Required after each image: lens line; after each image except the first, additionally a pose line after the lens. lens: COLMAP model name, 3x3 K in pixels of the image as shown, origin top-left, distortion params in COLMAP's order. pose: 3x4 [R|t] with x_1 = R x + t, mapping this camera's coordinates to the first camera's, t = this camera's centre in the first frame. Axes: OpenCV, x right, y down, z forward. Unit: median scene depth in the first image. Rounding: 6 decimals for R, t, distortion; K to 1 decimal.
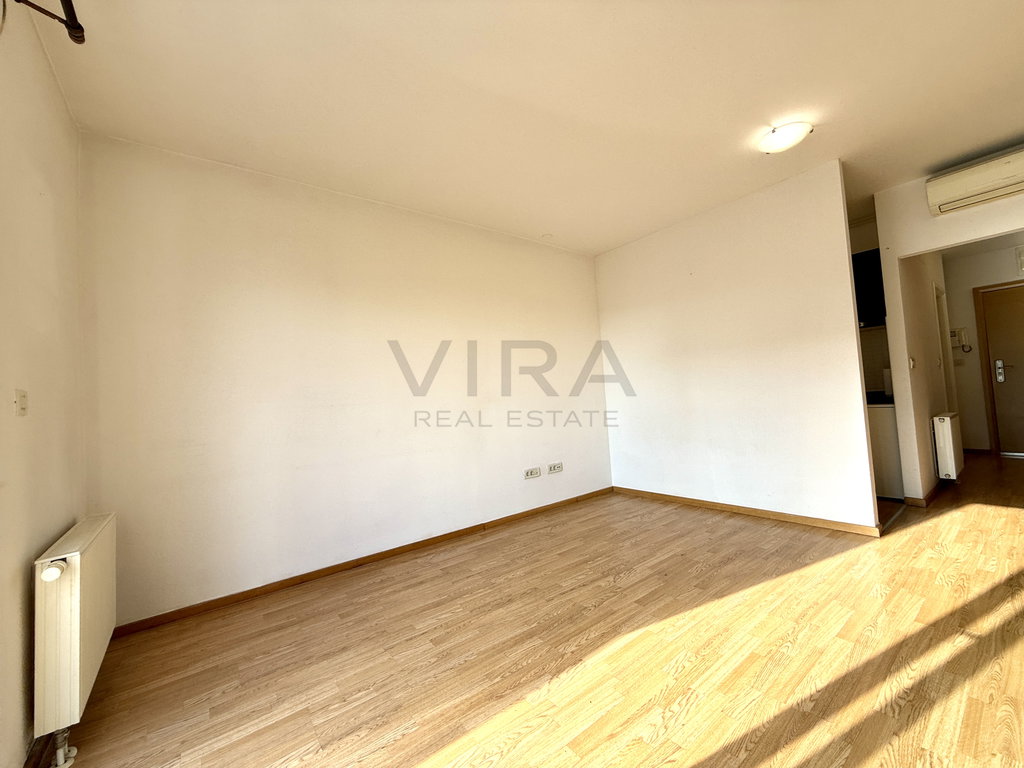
lens RADIAL K [[411.4, 0, 512.3], [0, 411.4, 381.5], [0, 0, 1]] dist [0.001346, -0.000054]
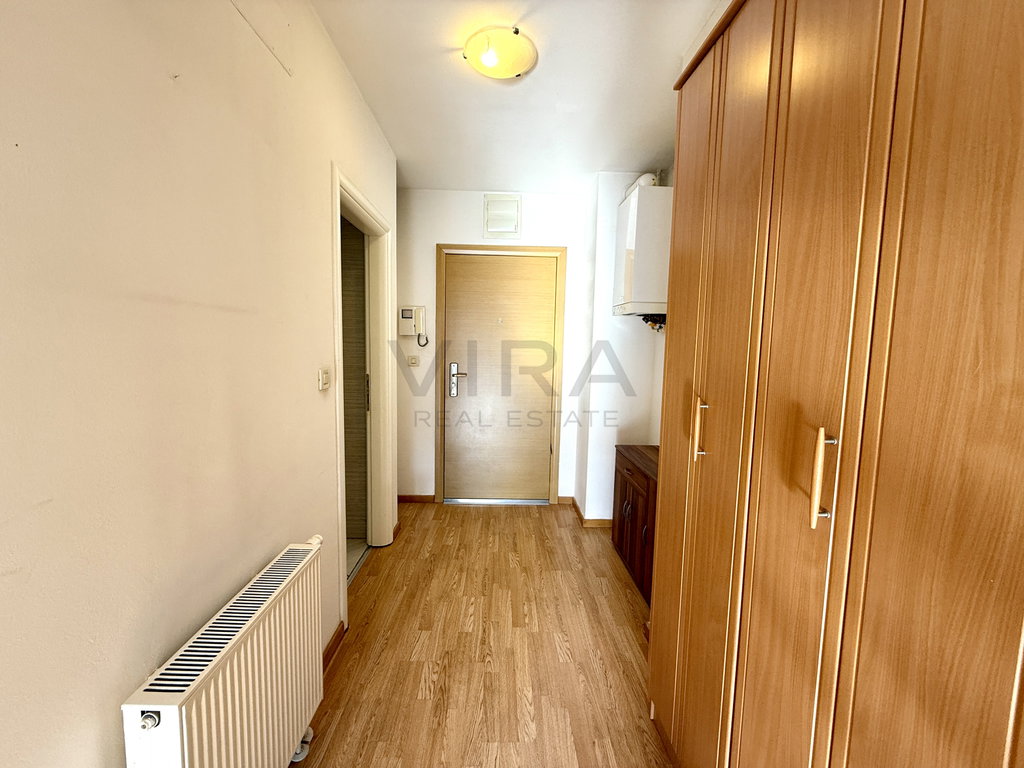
lens RADIAL K [[411.4, 0, 506.9], [0, 411.4, 383.6], [0, 0, 1]] dist [0.001346, -0.000054]
pose [[0.598240, -0.001195, 0.801316, 0.703767], [-0.097541, 0.992454, 0.074301, -0.076553], [-0.795359, -0.122611, 0.593609, 0.538241]]
